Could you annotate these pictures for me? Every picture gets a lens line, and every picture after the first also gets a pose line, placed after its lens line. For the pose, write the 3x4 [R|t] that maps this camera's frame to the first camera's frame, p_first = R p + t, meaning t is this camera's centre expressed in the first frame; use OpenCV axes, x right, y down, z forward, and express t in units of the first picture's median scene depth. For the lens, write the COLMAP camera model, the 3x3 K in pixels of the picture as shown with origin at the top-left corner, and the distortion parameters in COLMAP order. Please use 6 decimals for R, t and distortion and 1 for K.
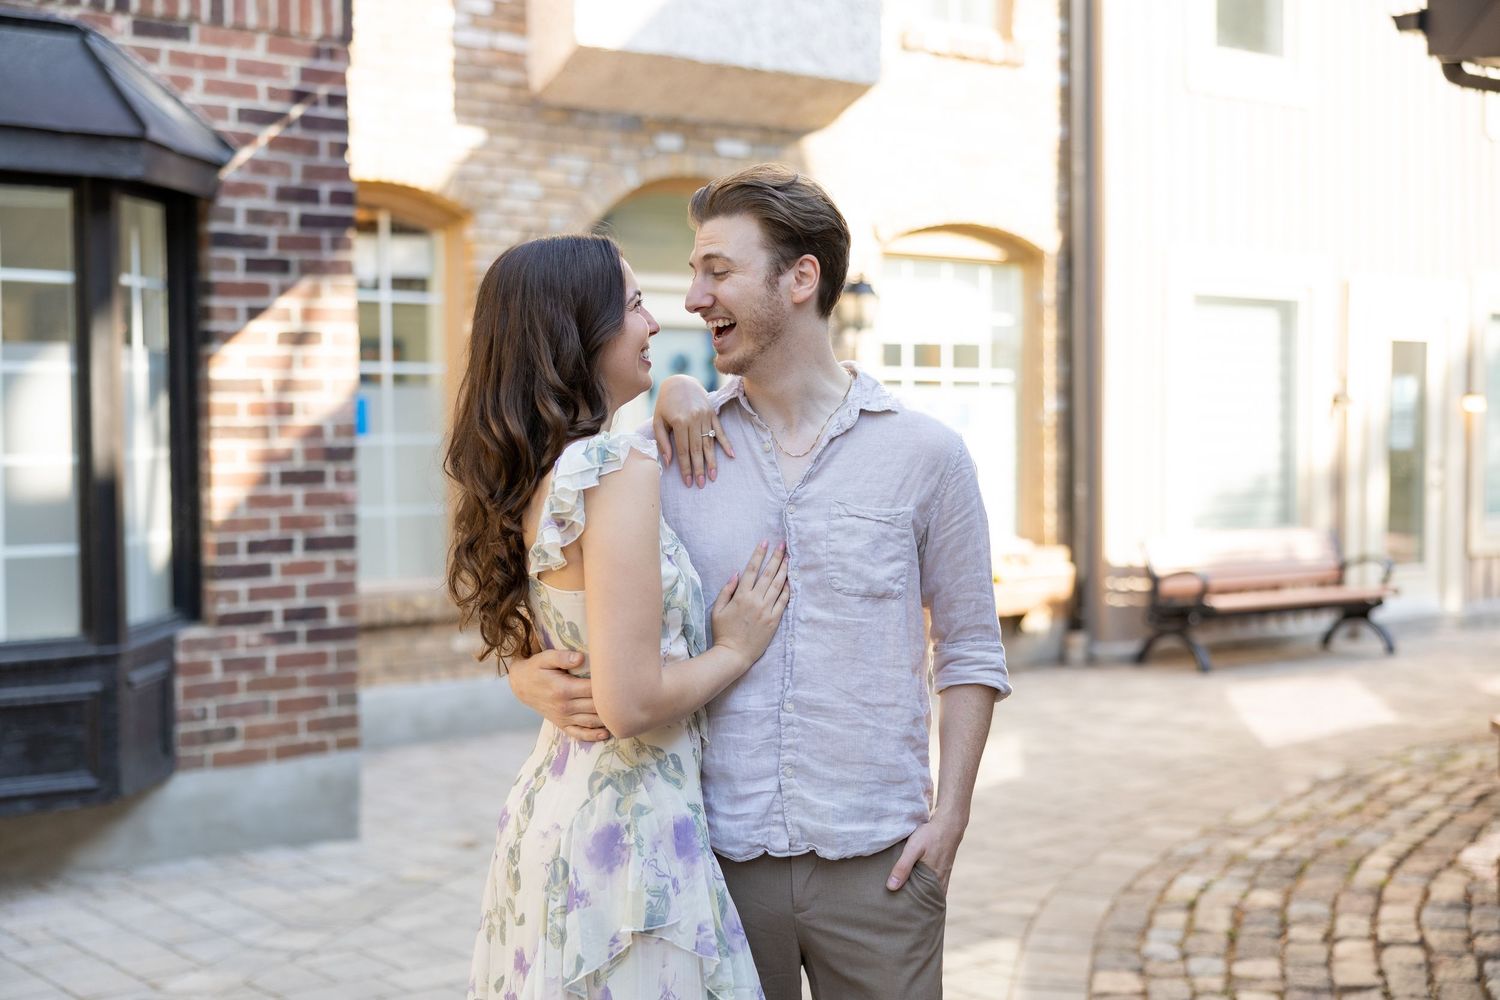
lens RADIAL K [[1974.7, 0, 750.0], [0, 1974.7, 500.0], [0, 0, 1]] dist [0.012938, -0.031809]
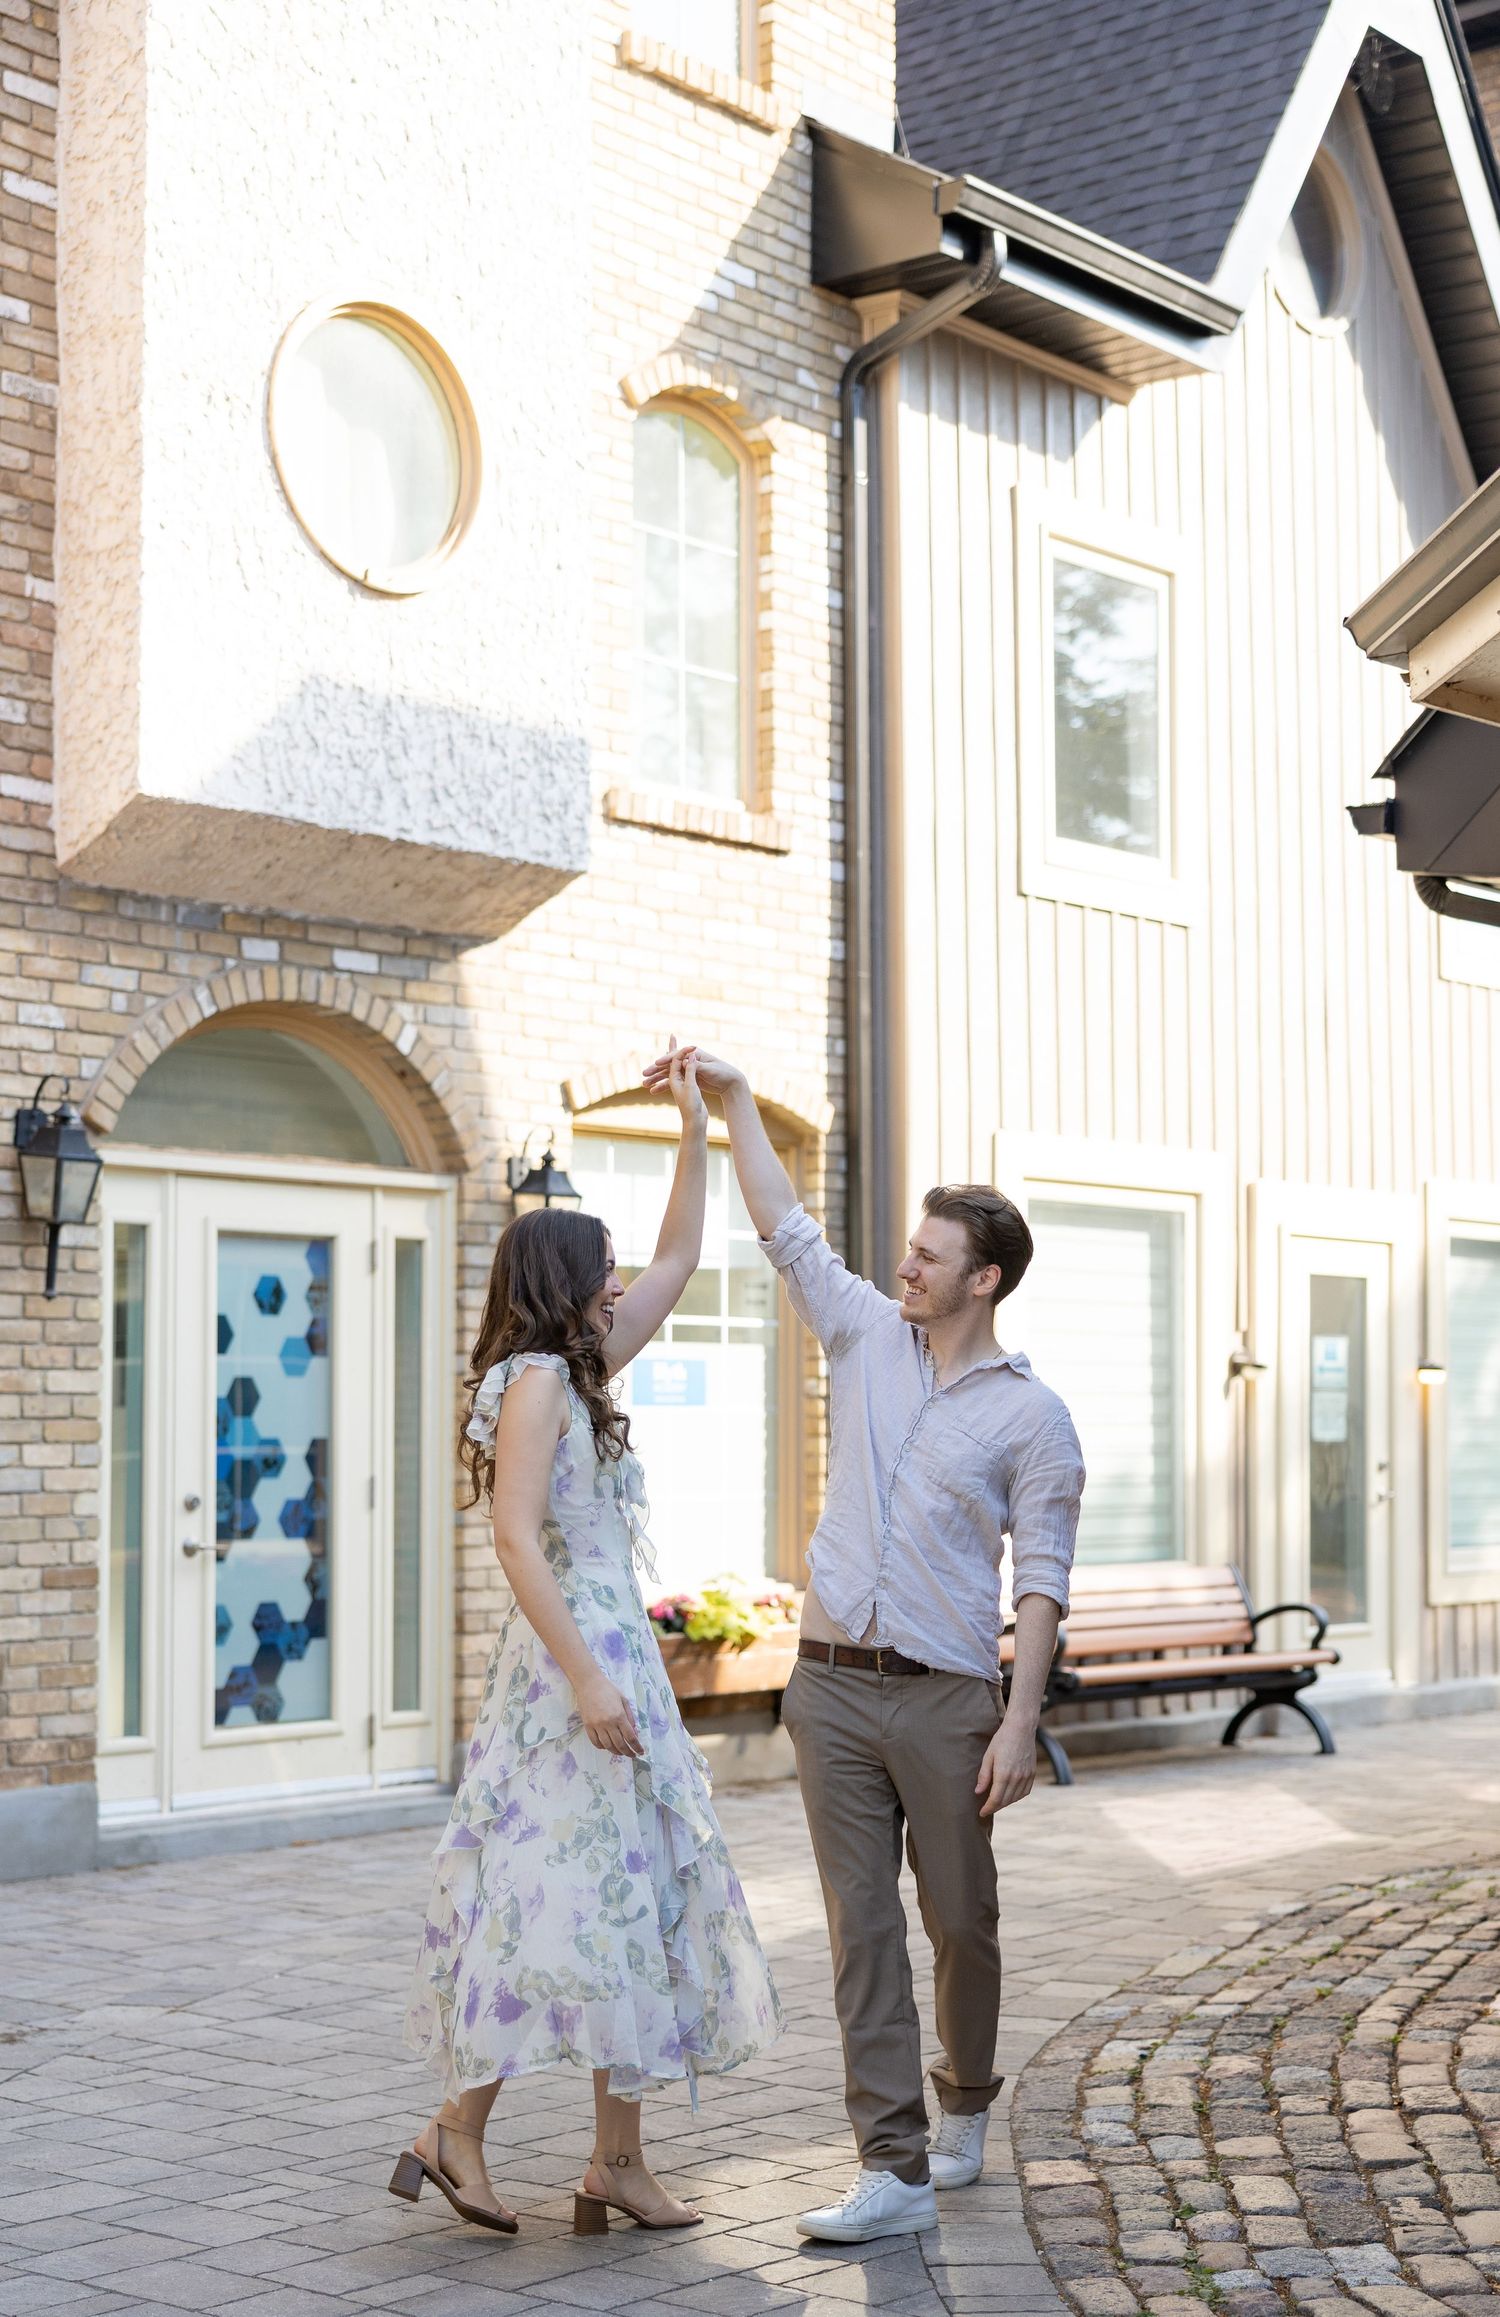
lens RADIAL K [[3415.0, 0, 821.9], [0, 3415.0, 1207.4], [0, 0, 1]] dist [0.044540, 0.098303]
pose [[0.980726, 0.019175, 0.194444, -0.089145], [0.000774, 0.994784, -0.102004, 0.018274], [-0.195386, 0.100188, 0.975596, -0.128926]]
